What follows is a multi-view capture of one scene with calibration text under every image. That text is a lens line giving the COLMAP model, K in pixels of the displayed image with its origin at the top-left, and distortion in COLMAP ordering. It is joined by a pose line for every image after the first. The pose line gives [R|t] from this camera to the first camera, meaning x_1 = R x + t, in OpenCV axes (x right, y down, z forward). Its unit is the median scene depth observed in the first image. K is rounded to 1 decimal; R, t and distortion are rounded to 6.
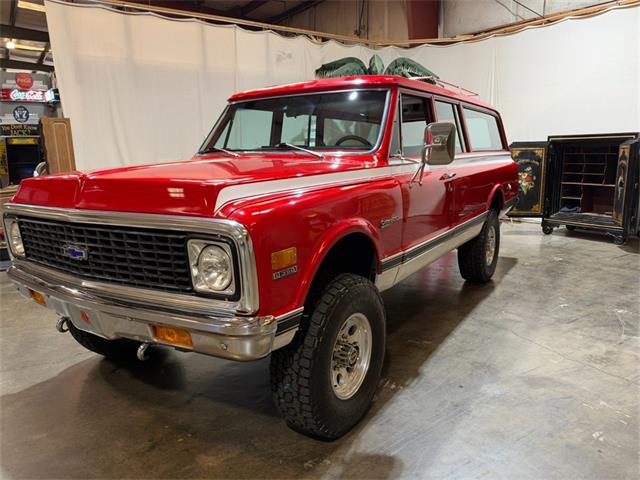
lens RADIAL K [[463.4, 0, 319.5], [0, 463.4, 243.3], [0, 0, 1]] dist [0.010593, -0.027177]
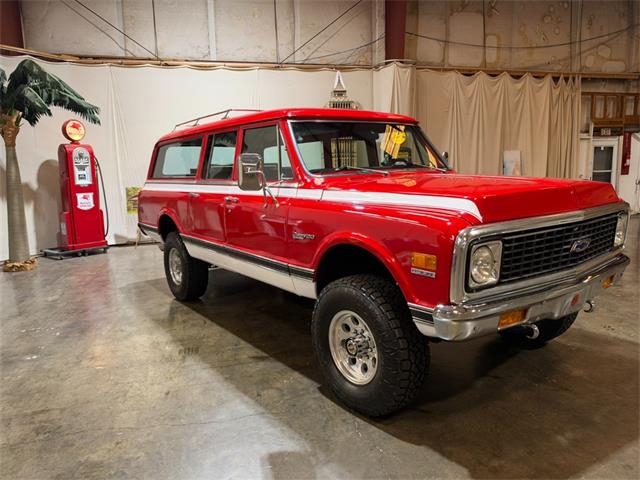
lens RADIAL K [[463.4, 0, 318.2], [0, 463.4, 240.7], [0, 0, 1]] dist [0.010593, -0.027177]
pose [[0.360062, -0.136008, 0.922961, -0.995967], [0.201530, 0.977297, 0.065394, -0.111519], [-0.910901, 0.162459, 0.379297, 0.608163]]
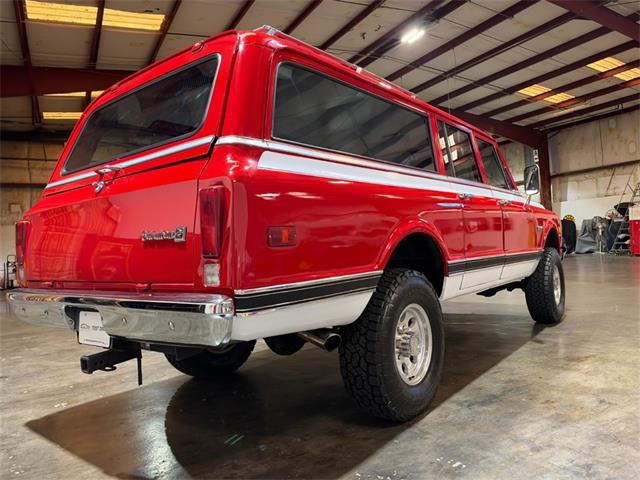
lens RADIAL K [[463.4, 0, 325.0], [0, 463.4, 240.4], [0, 0, 1]] dist [0.010593, -0.027177]
pose [[-0.993127, 0.071242, 0.092866, 0.124961], [0.086756, 0.980653, 0.175480, -0.293858], [-0.078568, 0.182331, -0.980093, 2.099966]]
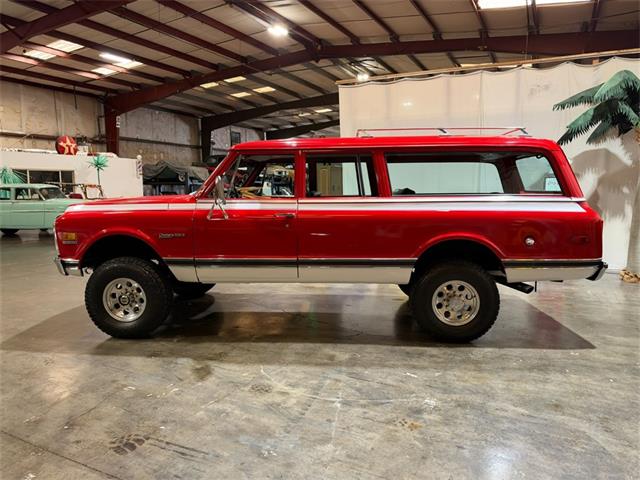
lens RADIAL K [[463.4, 0, 320.2], [0, 463.4, 242.8], [0, 0, 1]] dist [0.010593, -0.027177]
pose [[0.486693, 0.121116, -0.865136, 1.227859], [-0.174906, 0.983799, 0.039332, -0.119144], [0.855884, 0.132175, 0.499992, 0.412919]]
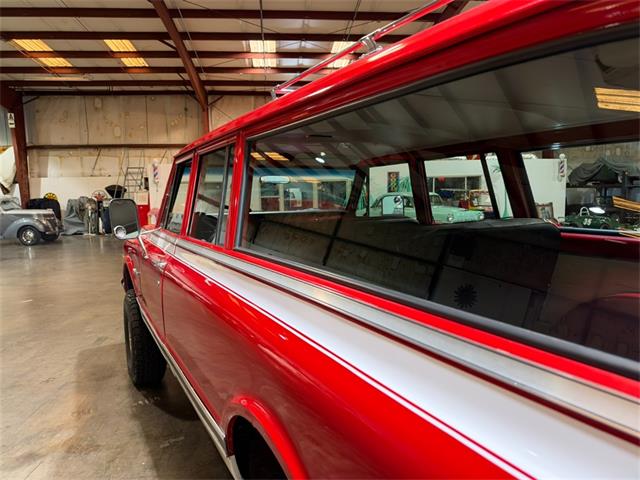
lens RADIAL K [[463.4, 0, 316.8], [0, 463.4, 240.9], [0, 0, 1]] dist [0.010593, -0.027177]
pose [[-0.492814, 0.116244, -0.862335, 0.685302], [-0.139204, 0.967740, 0.210006, -0.323776], [0.858928, 0.223534, -0.460734, 1.347503]]
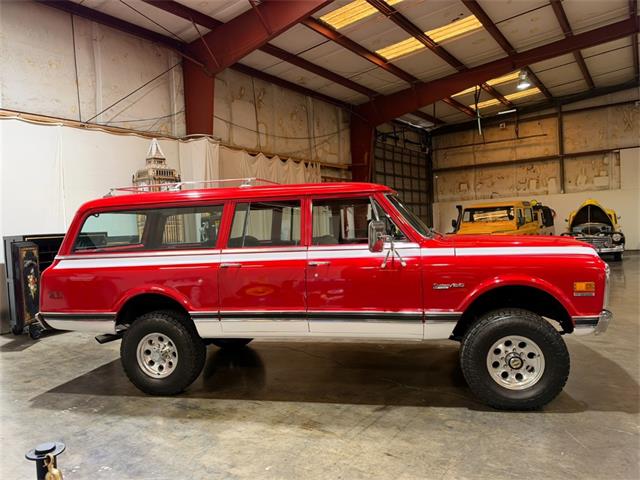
lens RADIAL K [[463.4, 0, 318.7], [0, 463.4, 245.3], [0, 0, 1]] dist [0.010593, -0.027177]
pose [[-0.345116, -0.007003, 0.938534, -1.094362], [0.229866, 0.968887, 0.091756, -0.301585], [-0.909976, 0.247404, -0.332769, 1.450623]]
